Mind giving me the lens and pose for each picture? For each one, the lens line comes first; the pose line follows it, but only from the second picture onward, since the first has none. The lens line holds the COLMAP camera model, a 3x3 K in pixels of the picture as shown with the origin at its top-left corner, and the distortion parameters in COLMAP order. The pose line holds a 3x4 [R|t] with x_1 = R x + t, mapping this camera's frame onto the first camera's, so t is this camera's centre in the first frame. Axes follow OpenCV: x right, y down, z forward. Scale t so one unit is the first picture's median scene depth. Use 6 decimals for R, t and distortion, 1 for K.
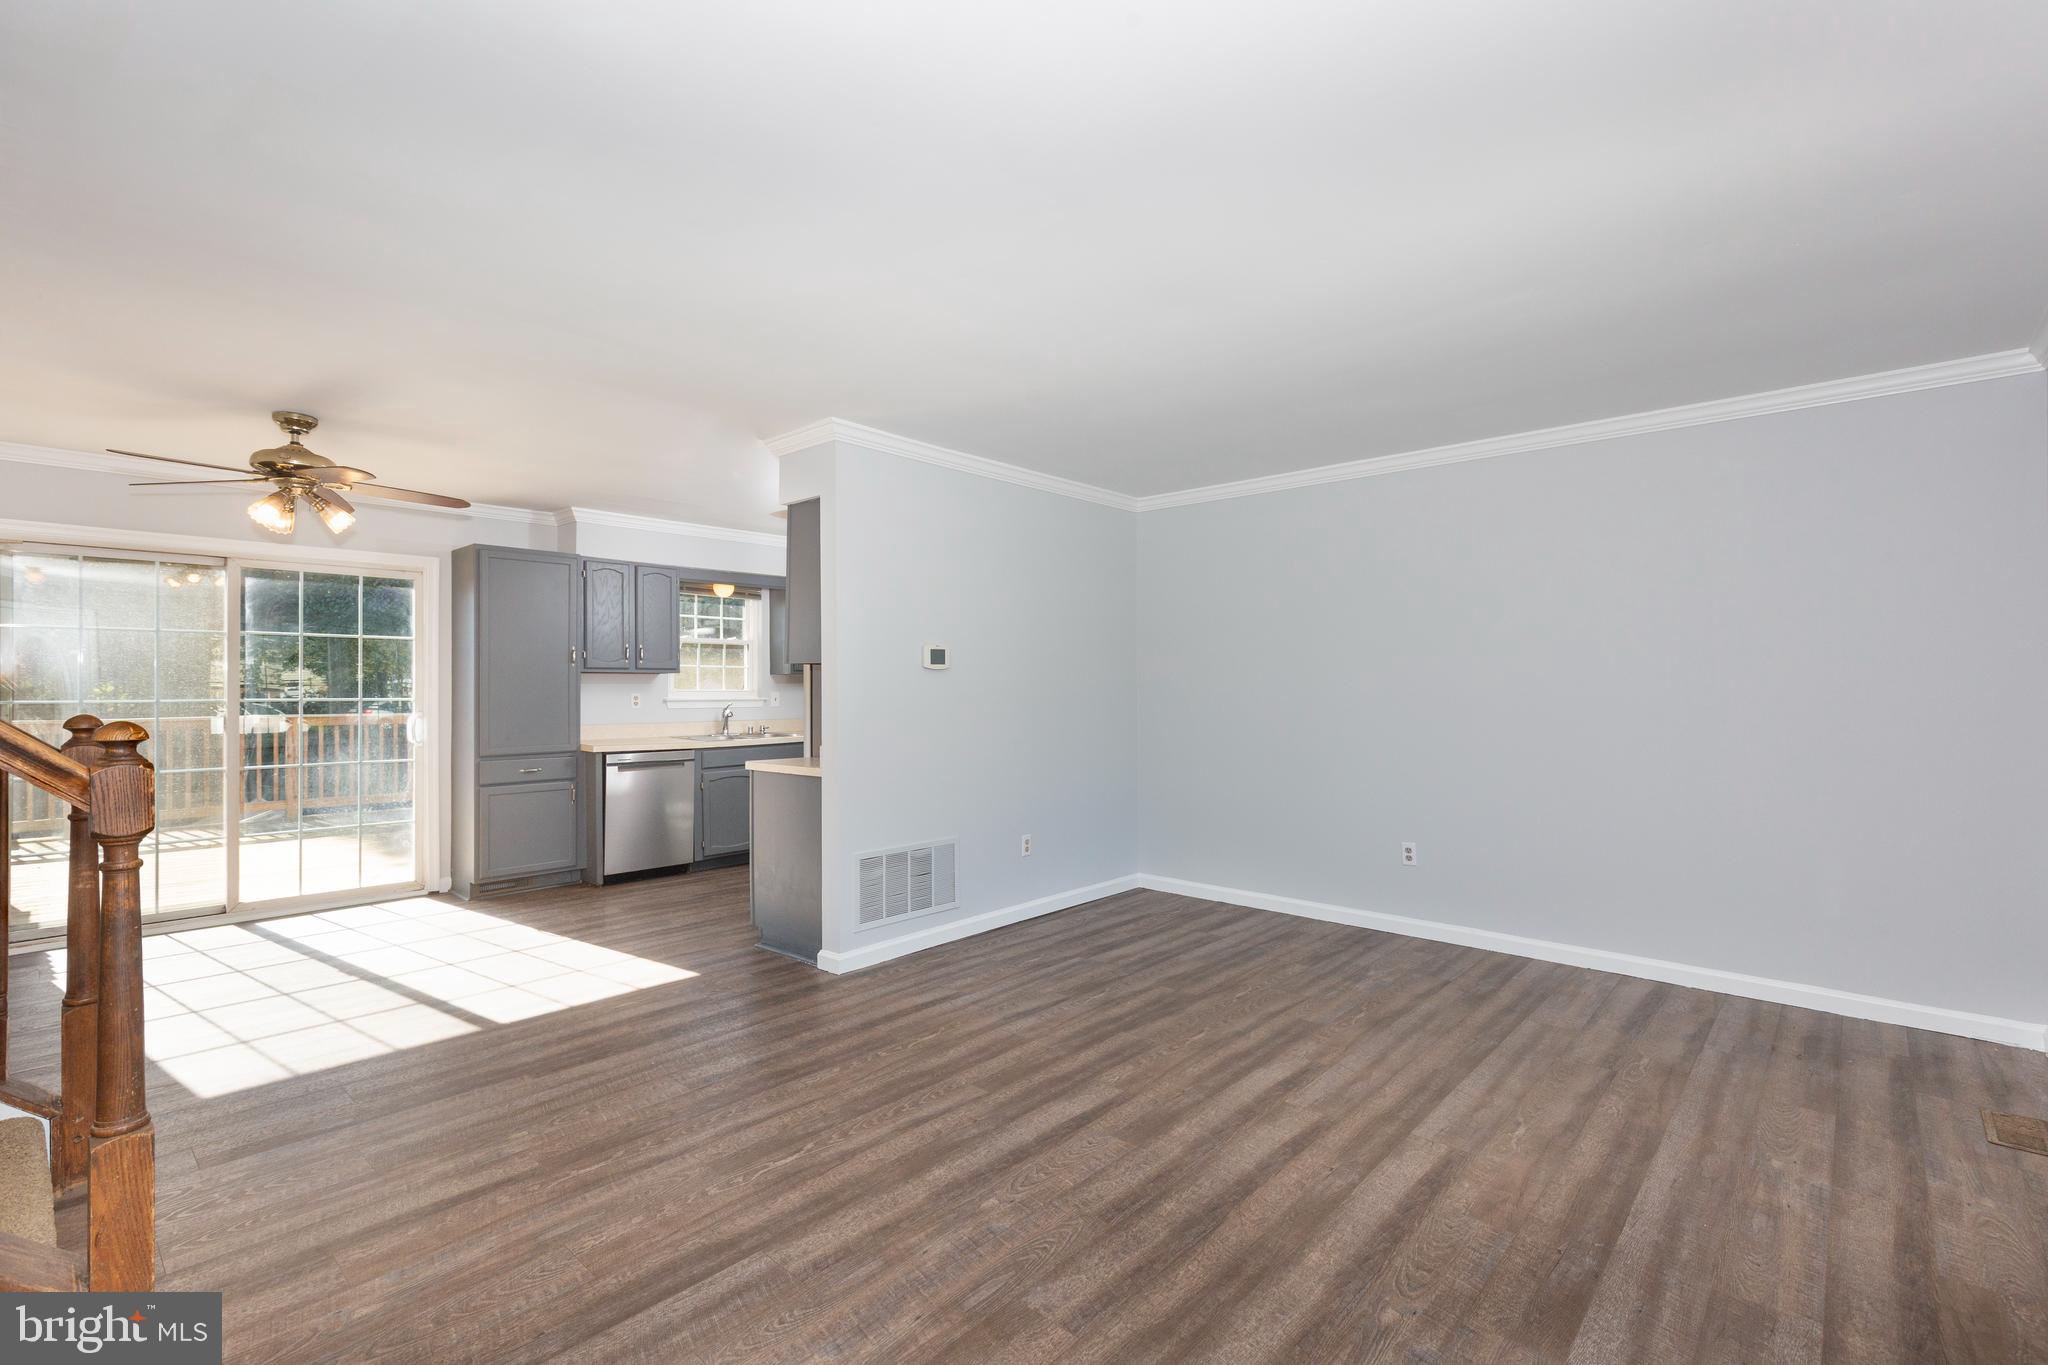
lens RADIAL K [[927.2, 0, 1017.4], [0, 927.2, 673.1], [0, 0, 1]] dist [0.008082, -0.001409]
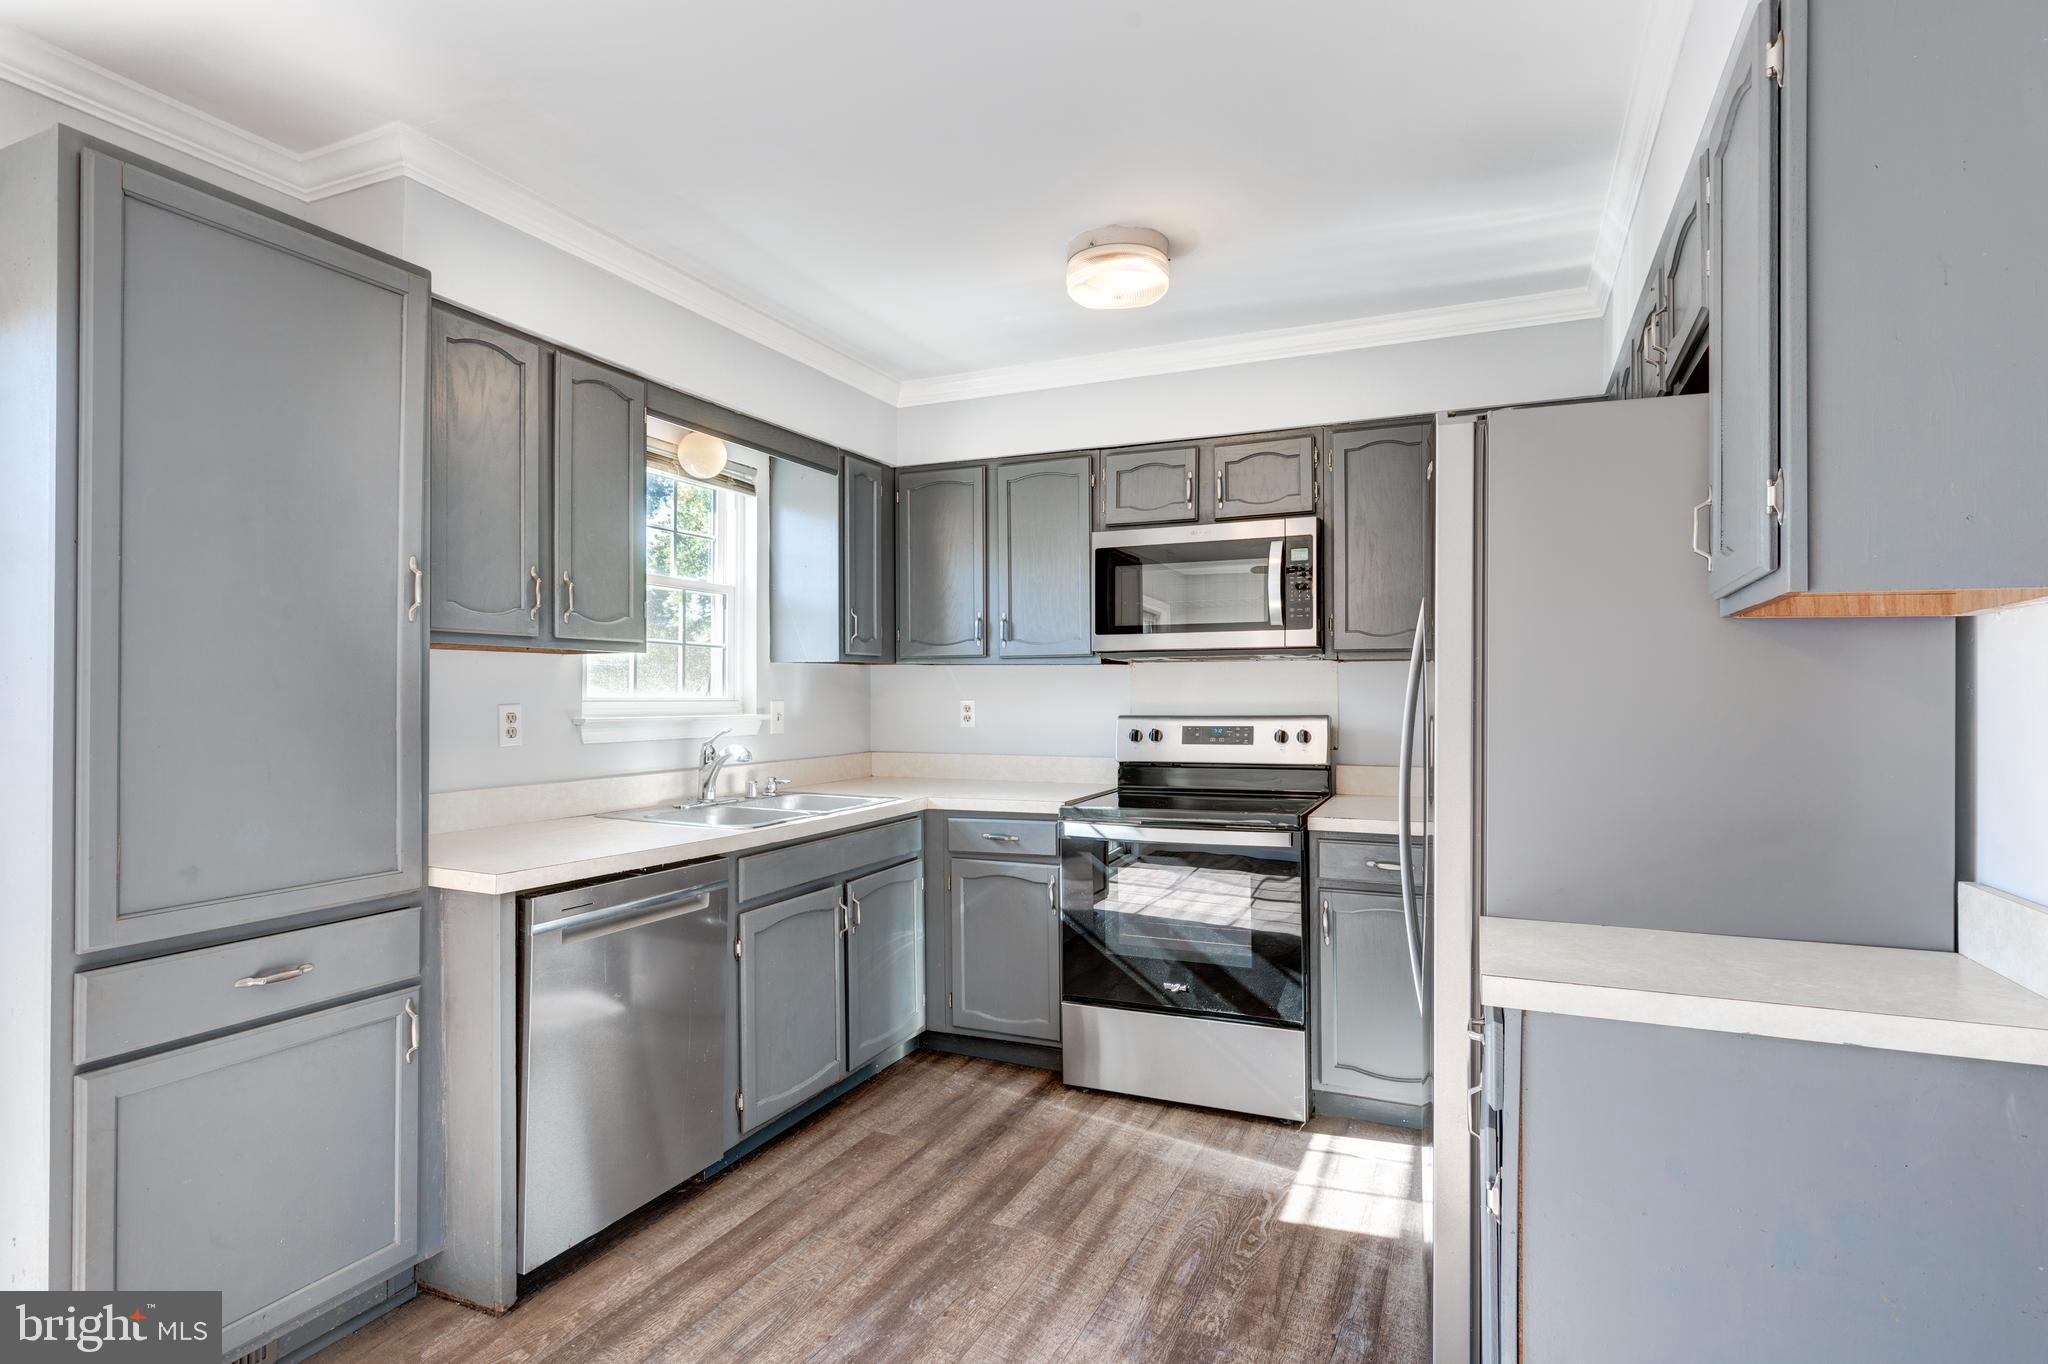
lens RADIAL K [[1053.4, 0, 1039.9], [0, 1053.4, 684.4], [0, 0, 1]] dist [0.000168, 0.001606]
pose [[0.948994, 0.004809, 0.315257, -0.813044], [-0.007677, 0.999940, 0.007858, 0.020681], [-0.315200, -0.009877, 0.948974, 1.252507]]
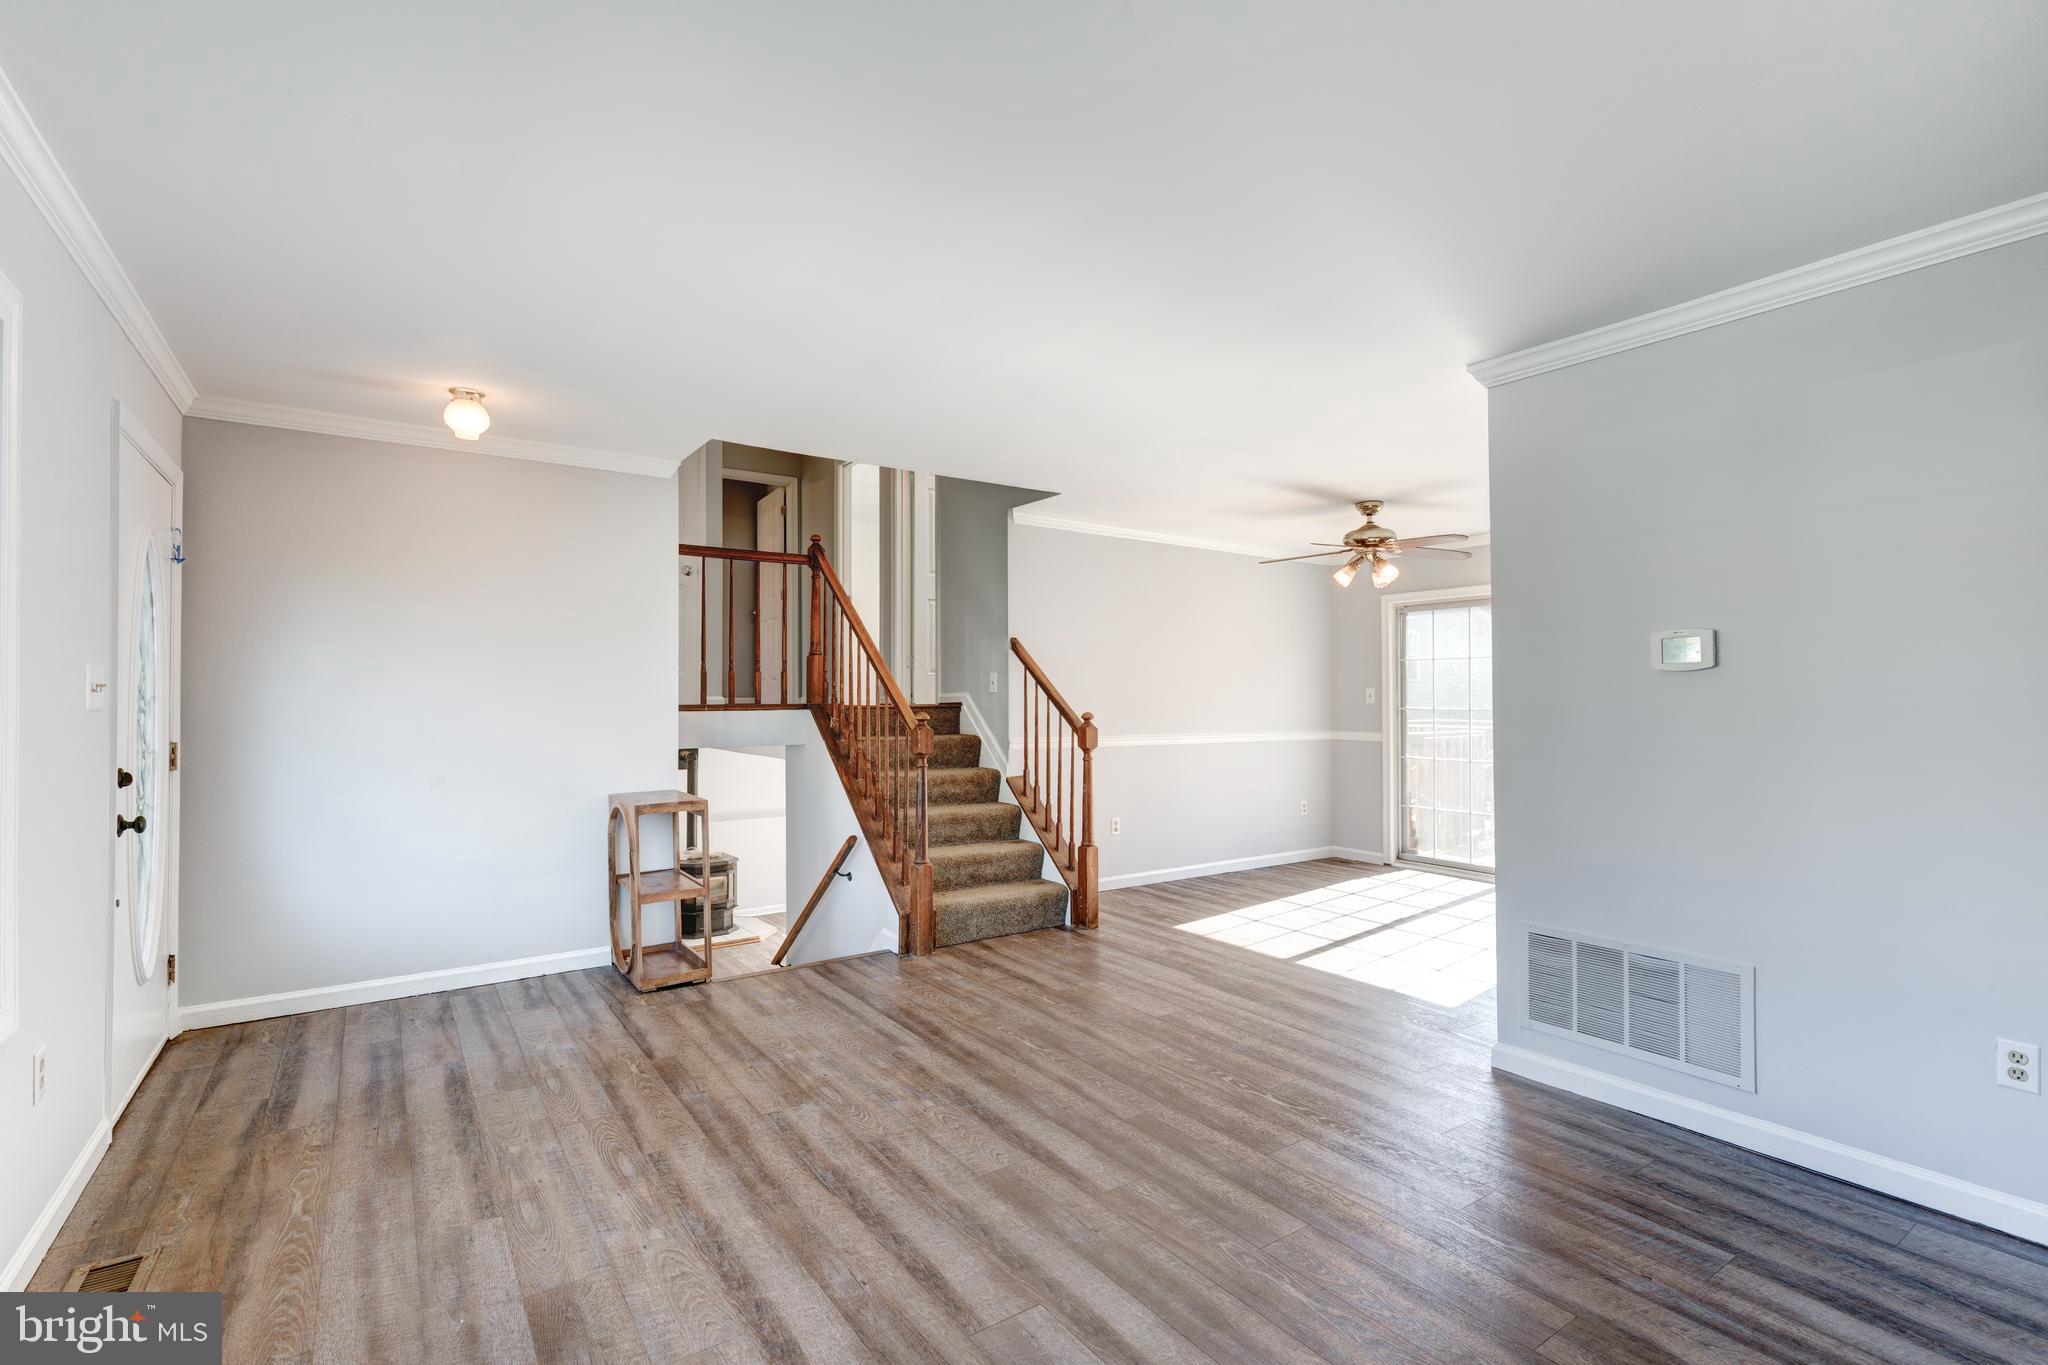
lens RADIAL K [[927.2, 0, 1022.2], [0, 927.2, 687.0], [0, 0, 1]] dist [0.008082, -0.001409]
pose [[-0.221908, -0.010110, -0.975015, 0.968945], [0.014932, 0.999794, -0.013766, 0.013011], [0.974953, -0.017613, -0.221711, 1.150569]]
